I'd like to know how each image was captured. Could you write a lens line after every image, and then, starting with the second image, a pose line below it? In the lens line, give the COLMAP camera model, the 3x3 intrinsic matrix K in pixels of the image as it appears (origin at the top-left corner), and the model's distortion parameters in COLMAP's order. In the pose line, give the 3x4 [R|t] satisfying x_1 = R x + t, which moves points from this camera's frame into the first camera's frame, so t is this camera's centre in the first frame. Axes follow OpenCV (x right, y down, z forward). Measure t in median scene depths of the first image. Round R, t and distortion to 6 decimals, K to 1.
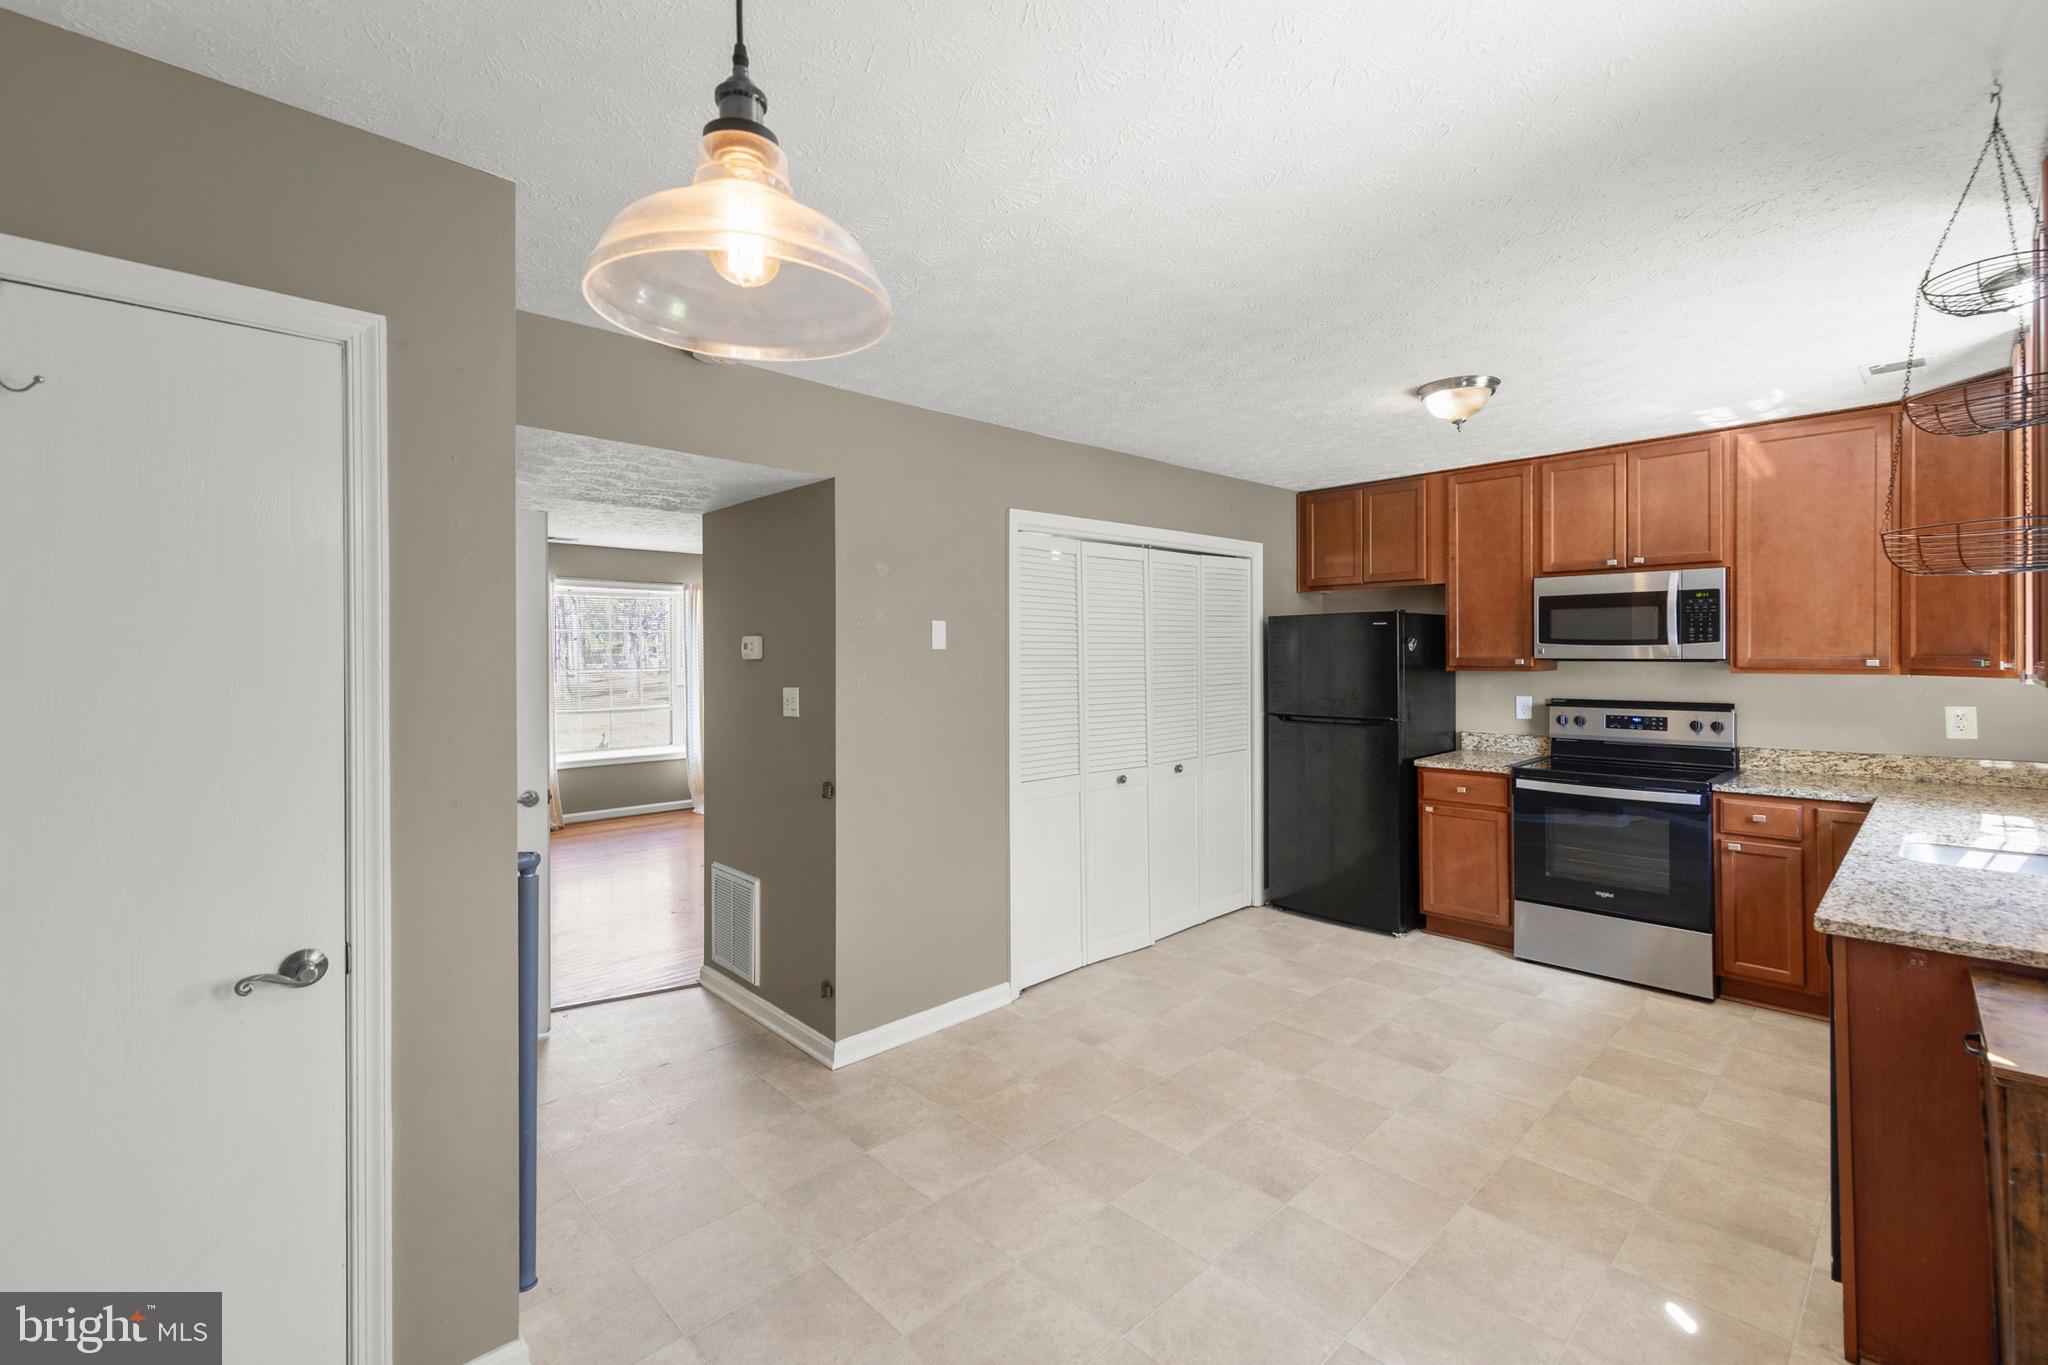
lens RADIAL K [[865.5, 0, 1018.6], [0, 865.5, 691.1], [0, 0, 1]] dist [0.000803, -0.000029]
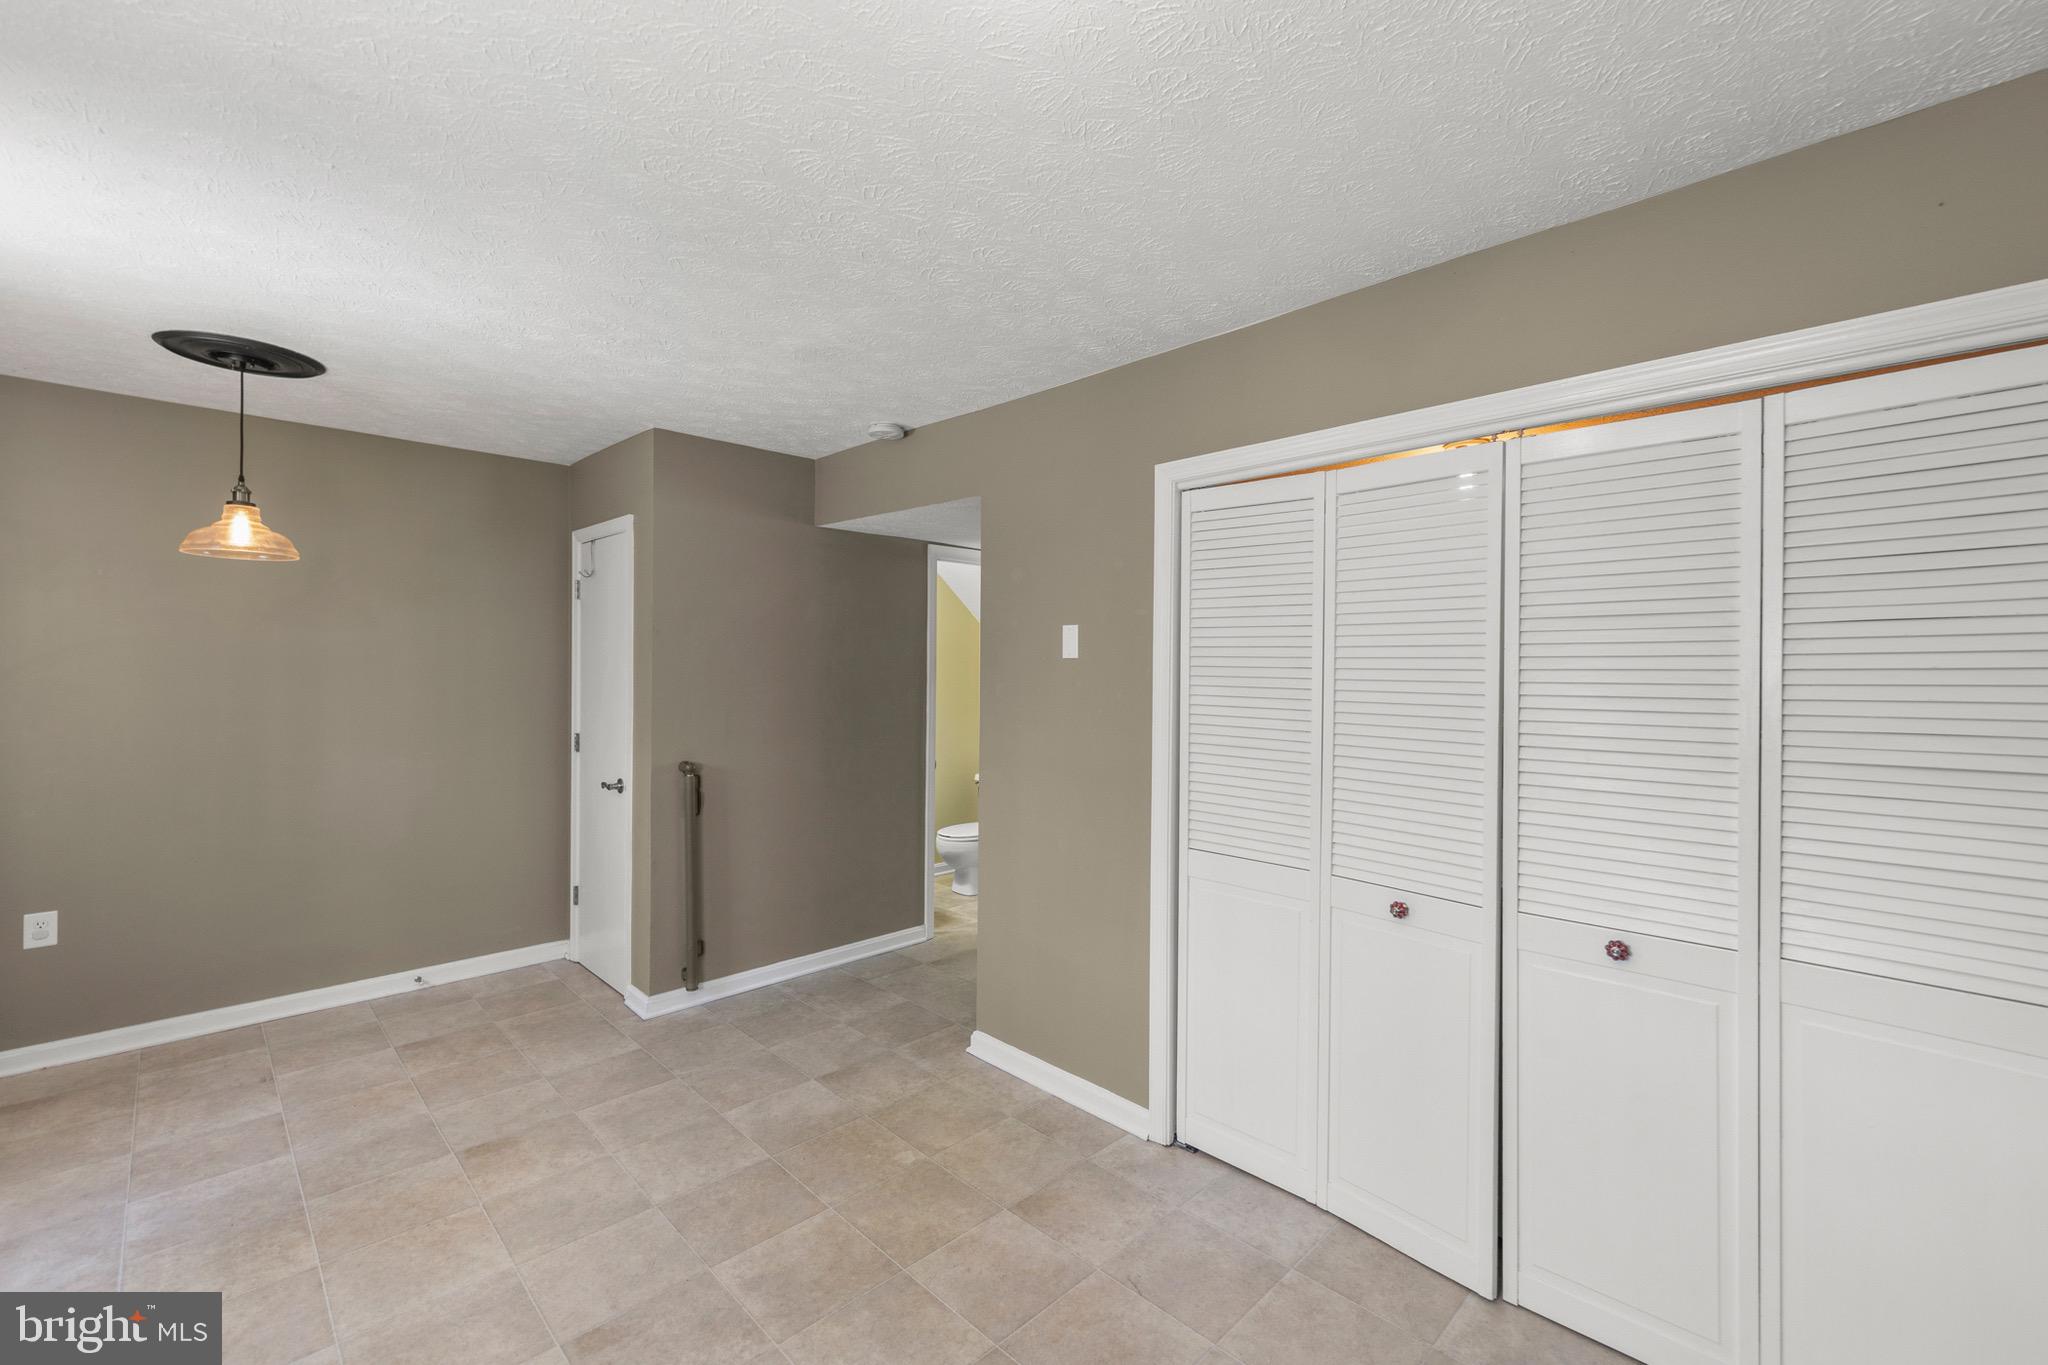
lens RADIAL K [[845.4, 0, 1066.2], [0, 845.4, 674.1], [0, 0, 1]] dist [0.001053, 0.000197]
pose [[0.065223, 0.018169, -0.997705, 0.692452], [-0.051920, 0.998542, 0.014790, -0.040944], [0.996519, 0.050837, 0.066072, 0.863631]]
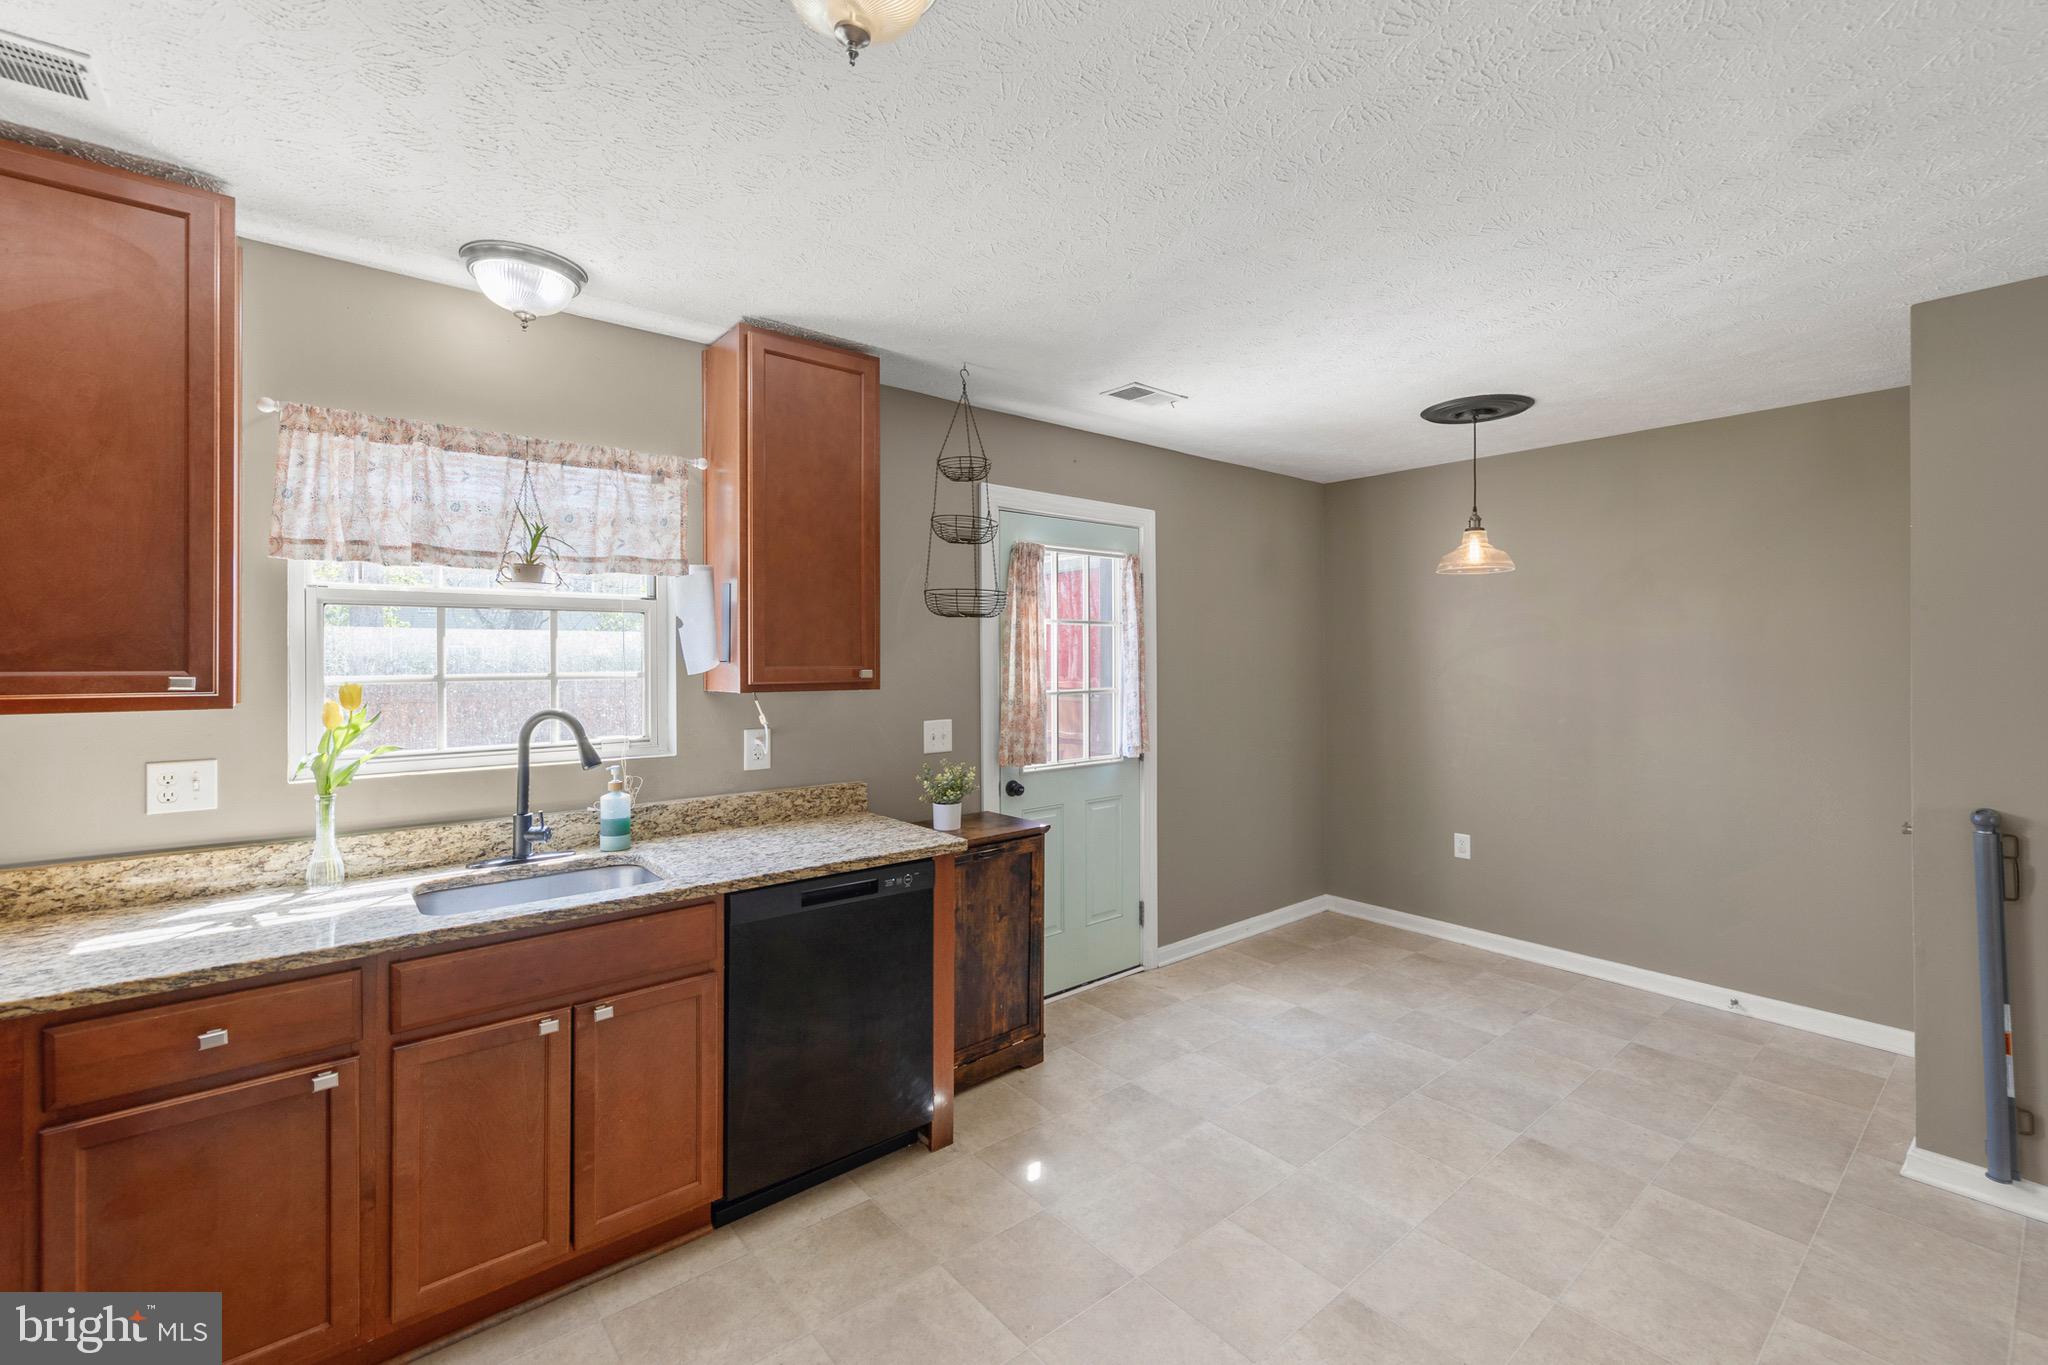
lens RADIAL K [[870.4, 0, 1022.2], [0, 870.4, 654.8], [0, 0, 1]] dist [0.001027, -0.000237]
pose [[-0.998593, 0.011869, 0.051681, 0.358120], [0.013839, 0.999185, 0.037921, -0.047427], [-0.051189, 0.038583, -0.997943, 1.156797]]
